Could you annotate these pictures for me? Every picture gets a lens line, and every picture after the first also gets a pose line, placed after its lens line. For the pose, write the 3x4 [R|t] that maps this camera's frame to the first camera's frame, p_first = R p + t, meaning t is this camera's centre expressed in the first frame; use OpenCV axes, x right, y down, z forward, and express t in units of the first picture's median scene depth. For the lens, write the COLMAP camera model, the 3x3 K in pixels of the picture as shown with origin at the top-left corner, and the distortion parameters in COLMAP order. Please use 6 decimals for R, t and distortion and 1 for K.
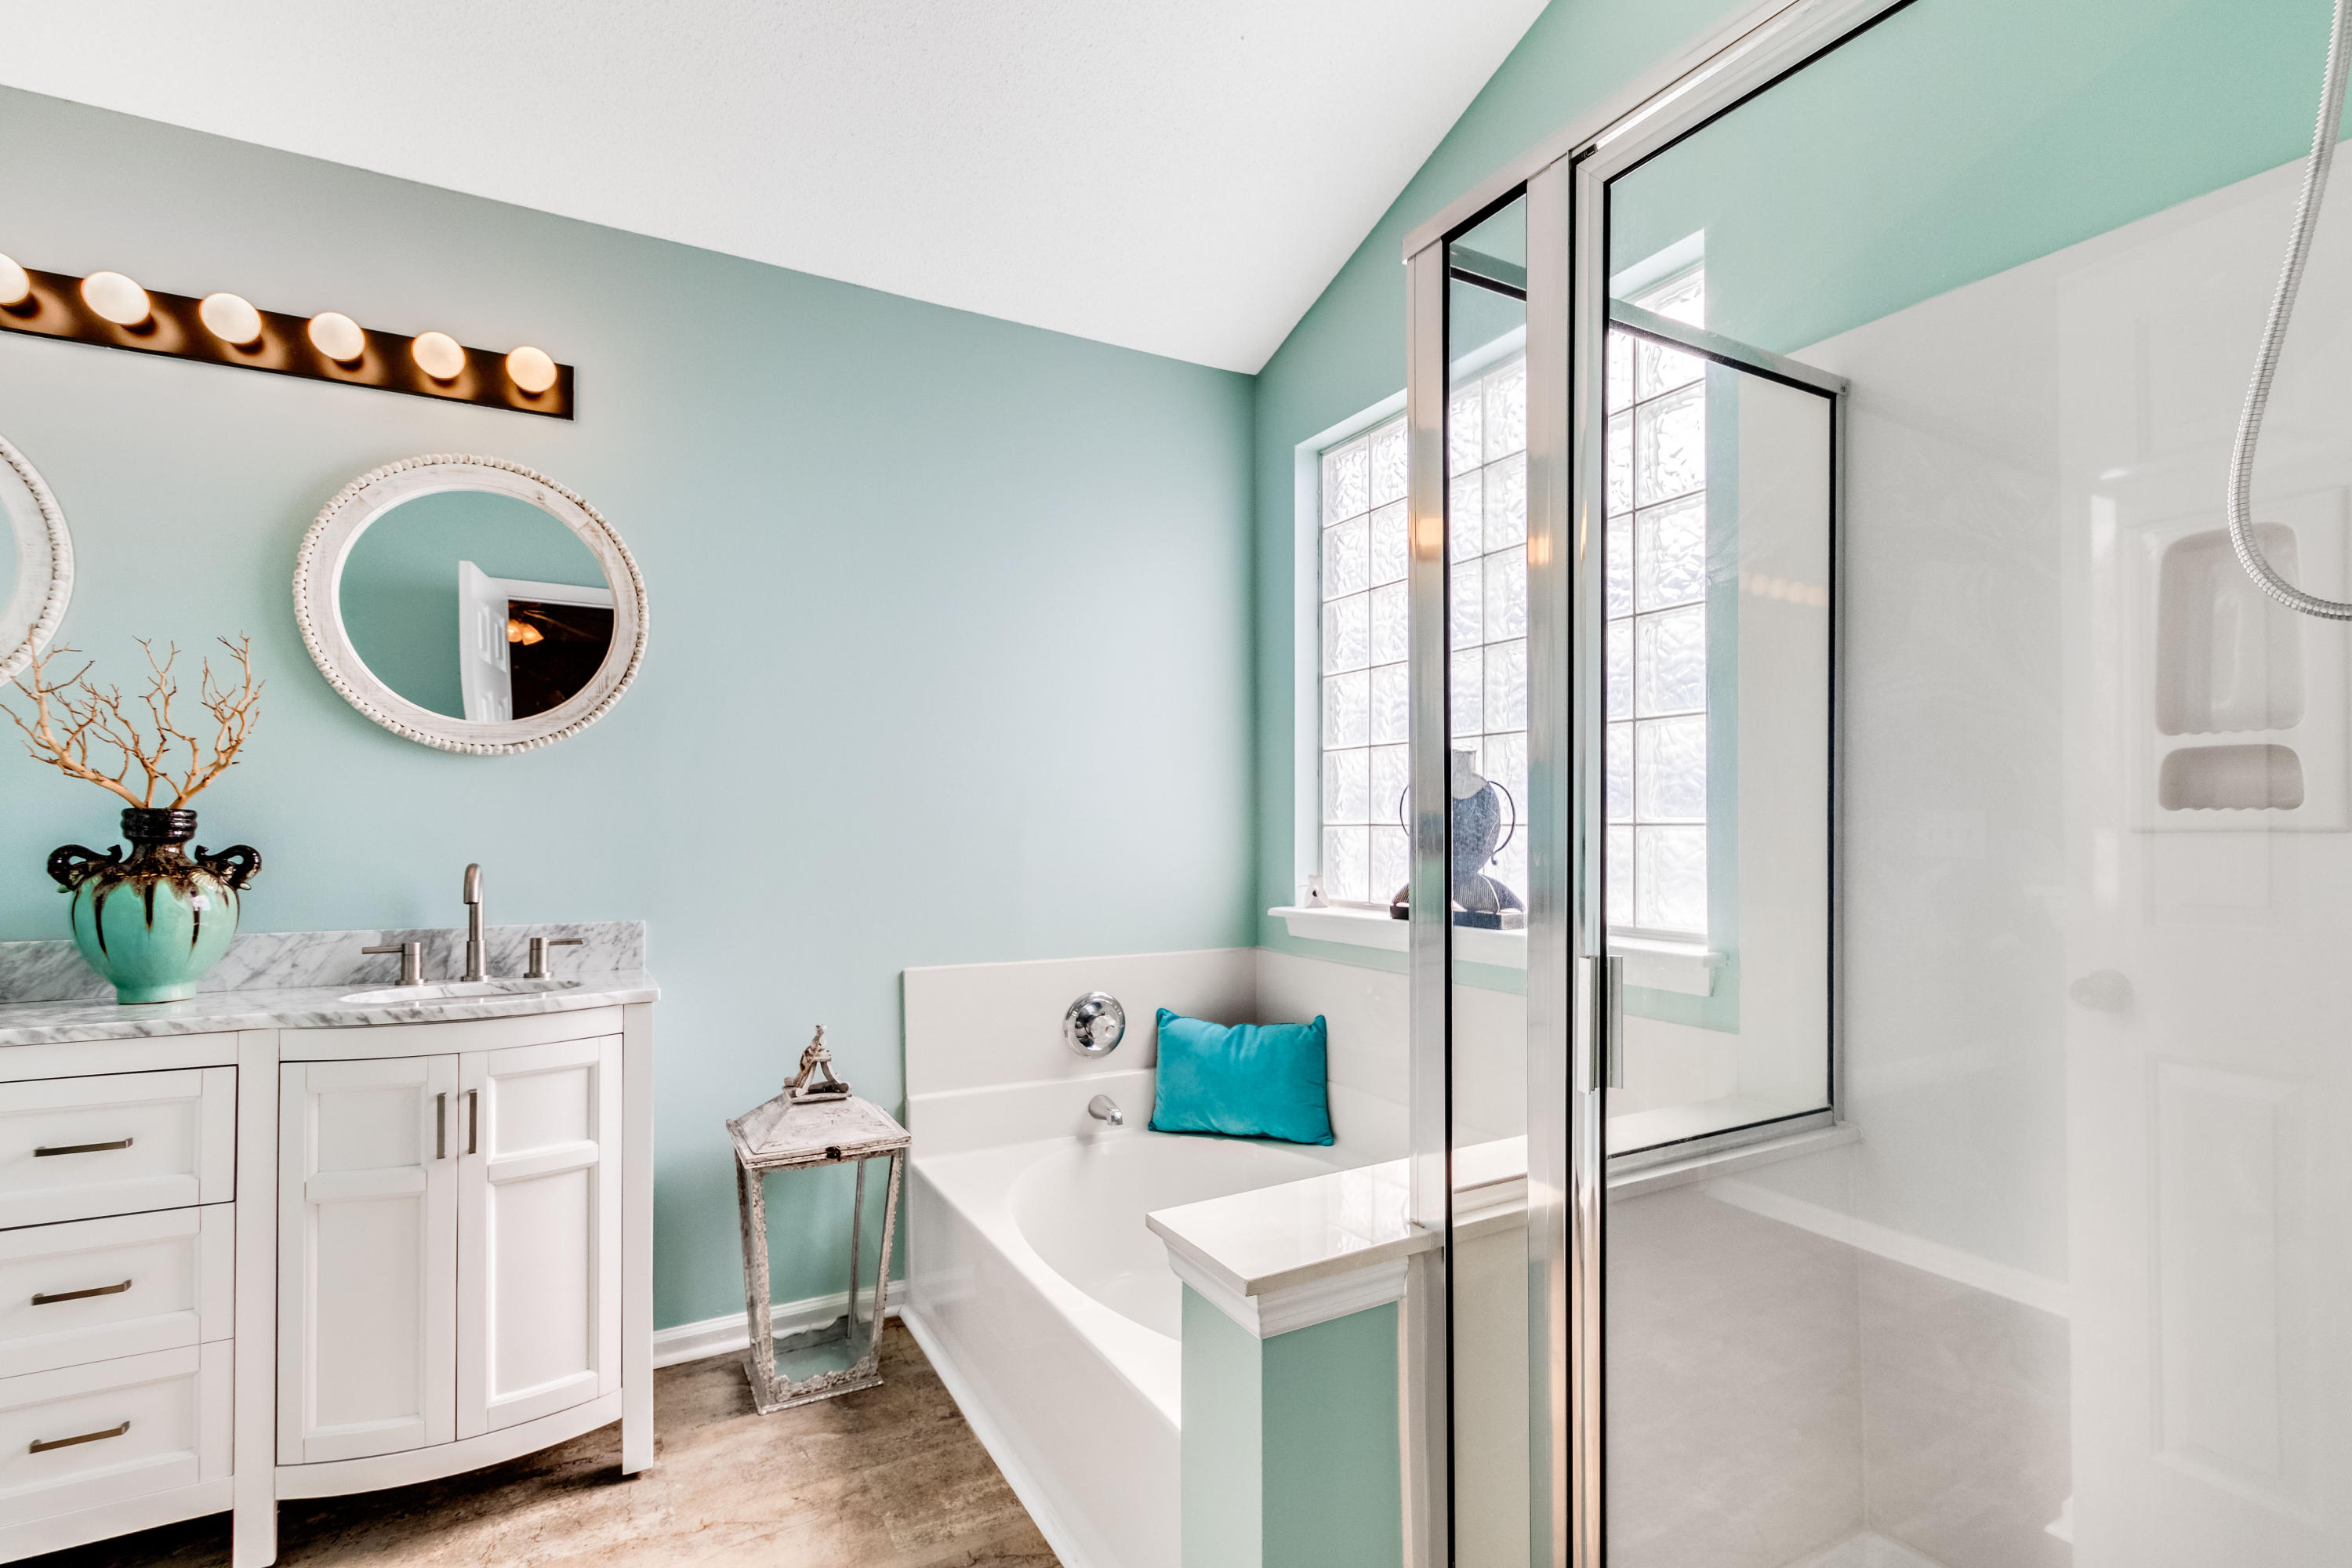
lens RADIAL K [[1087.5, 0, 1181.8], [0, 1087.5, 832.3], [0, 0, 1]] dist [-0.000521, -0.000380]
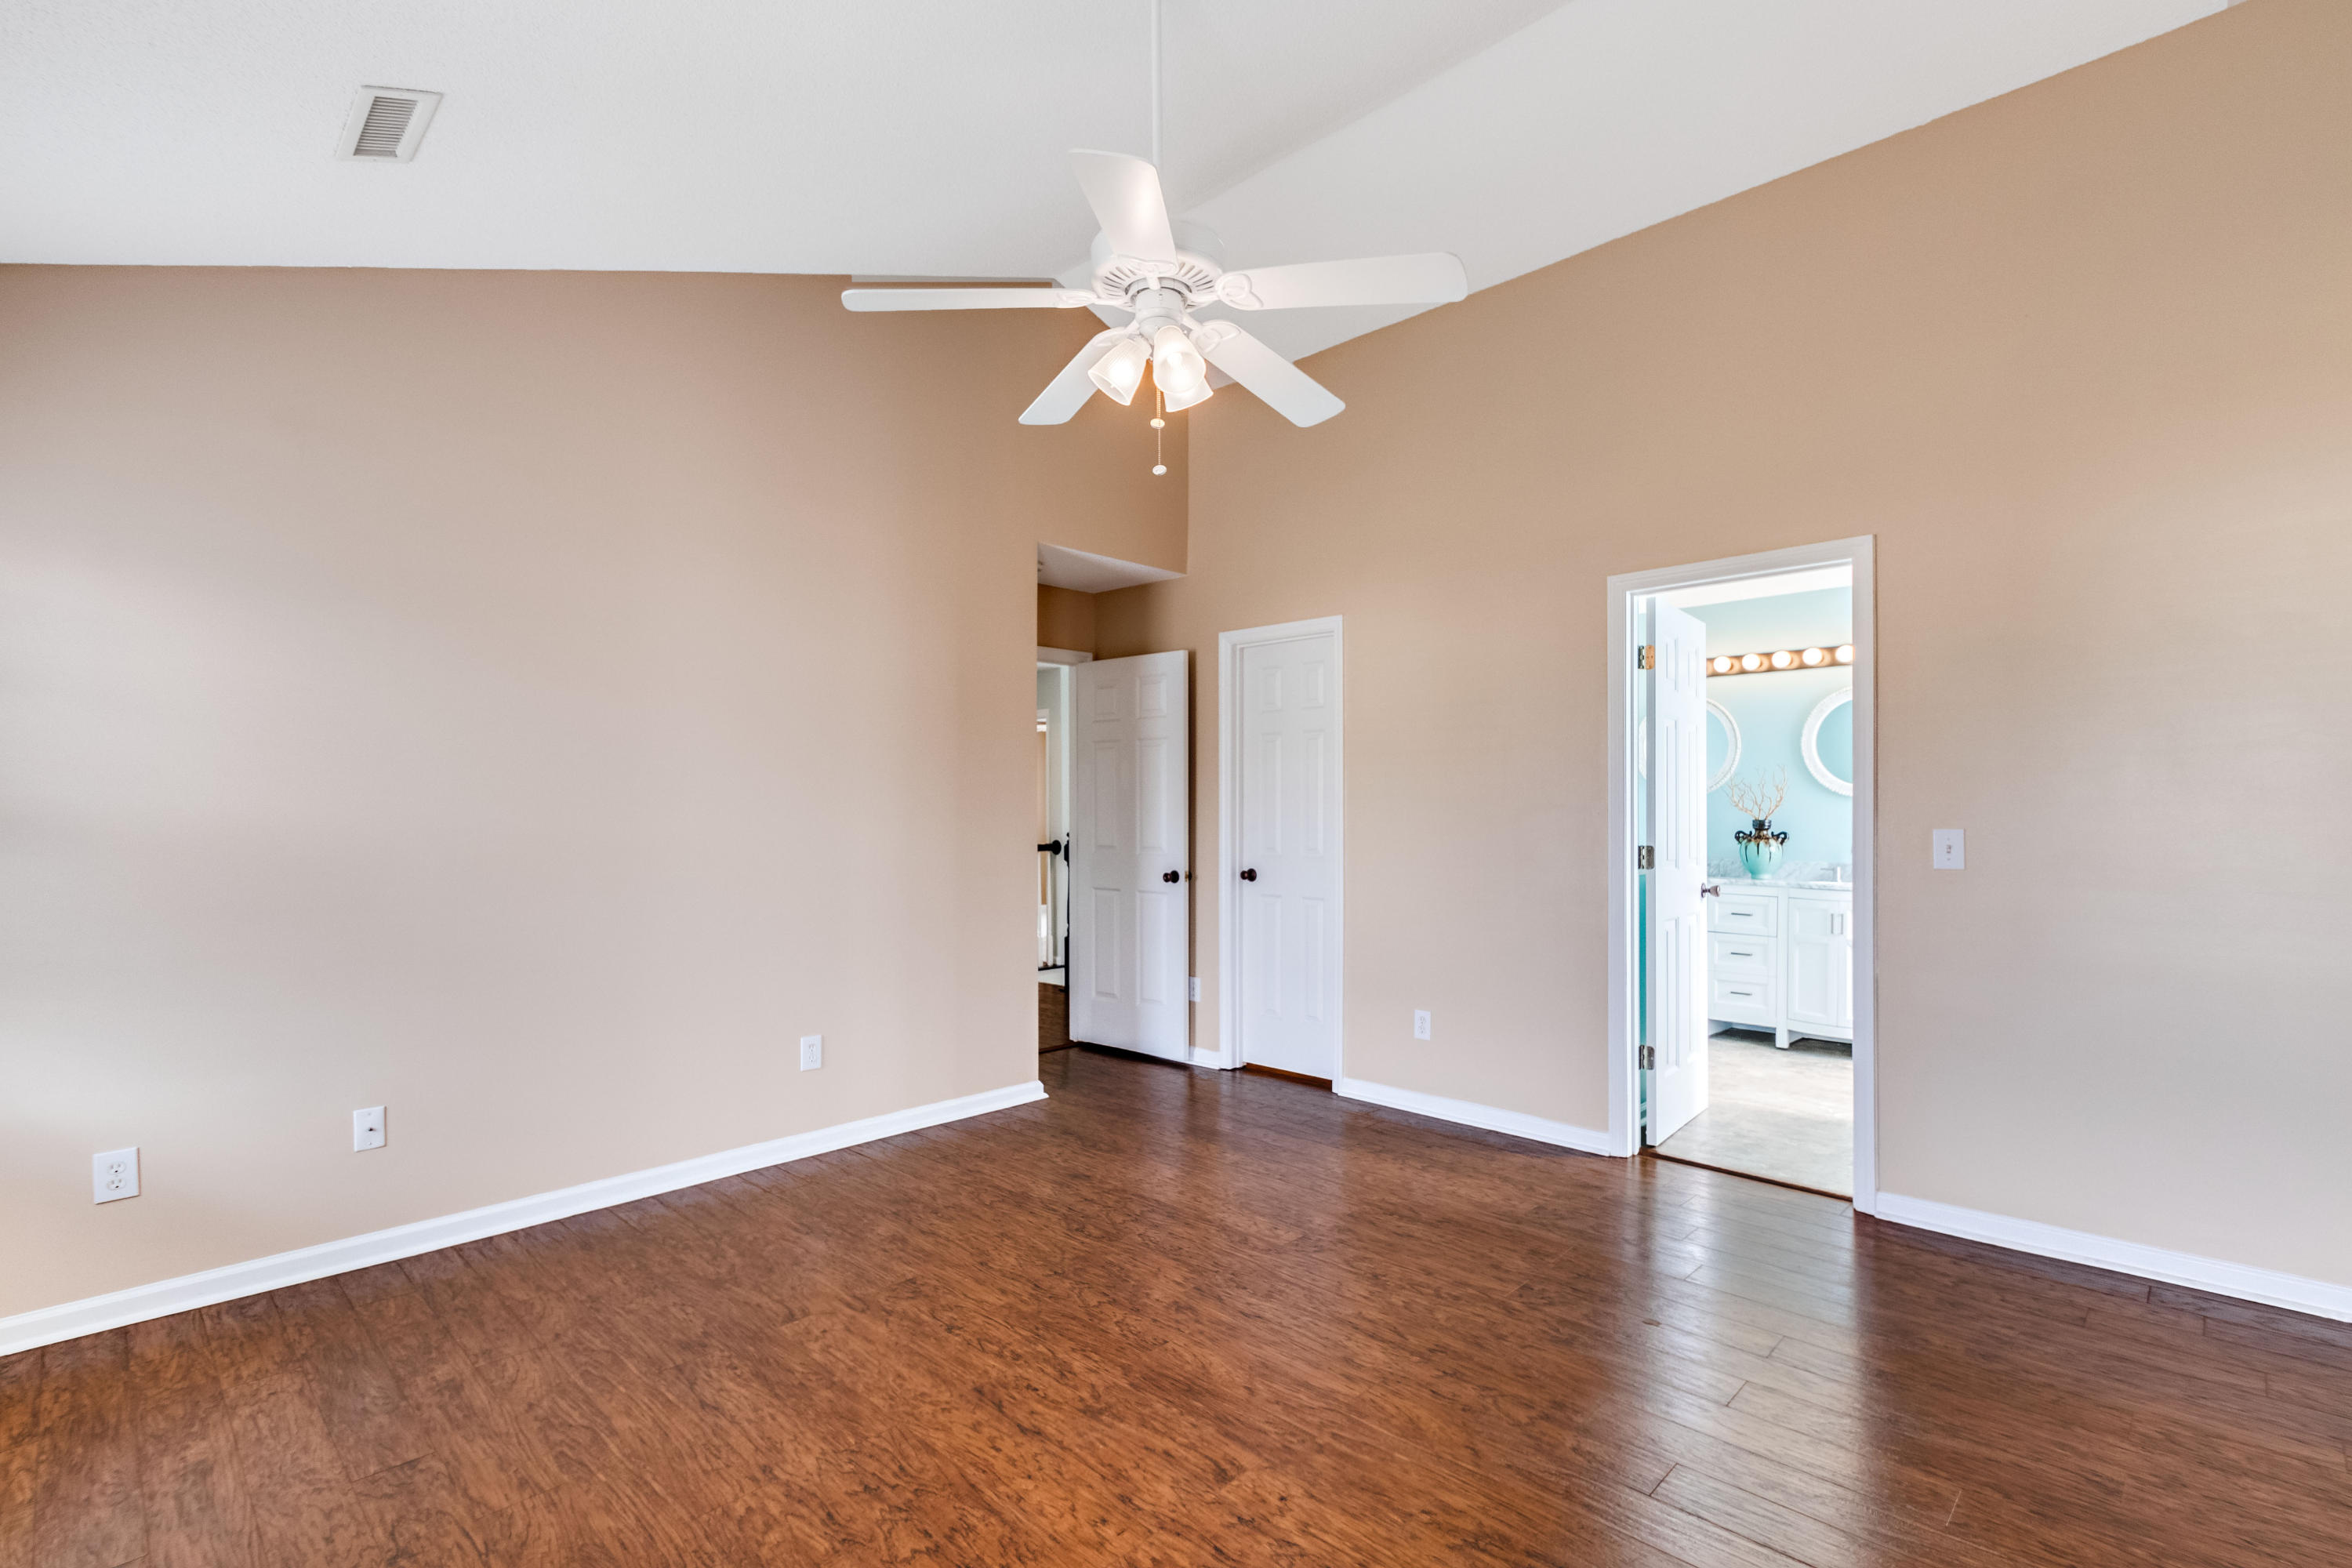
lens RADIAL K [[1087.5, 0, 1176.3], [0, 1087.5, 796.7], [0, 0, 1]] dist [-0.000521, -0.000380]
pose [[0.262040, -0.011074, -0.964993, 1.763641], [0.000557, 0.999936, -0.011323, -0.055114], [0.965057, 0.002430, 0.262030, -1.563923]]
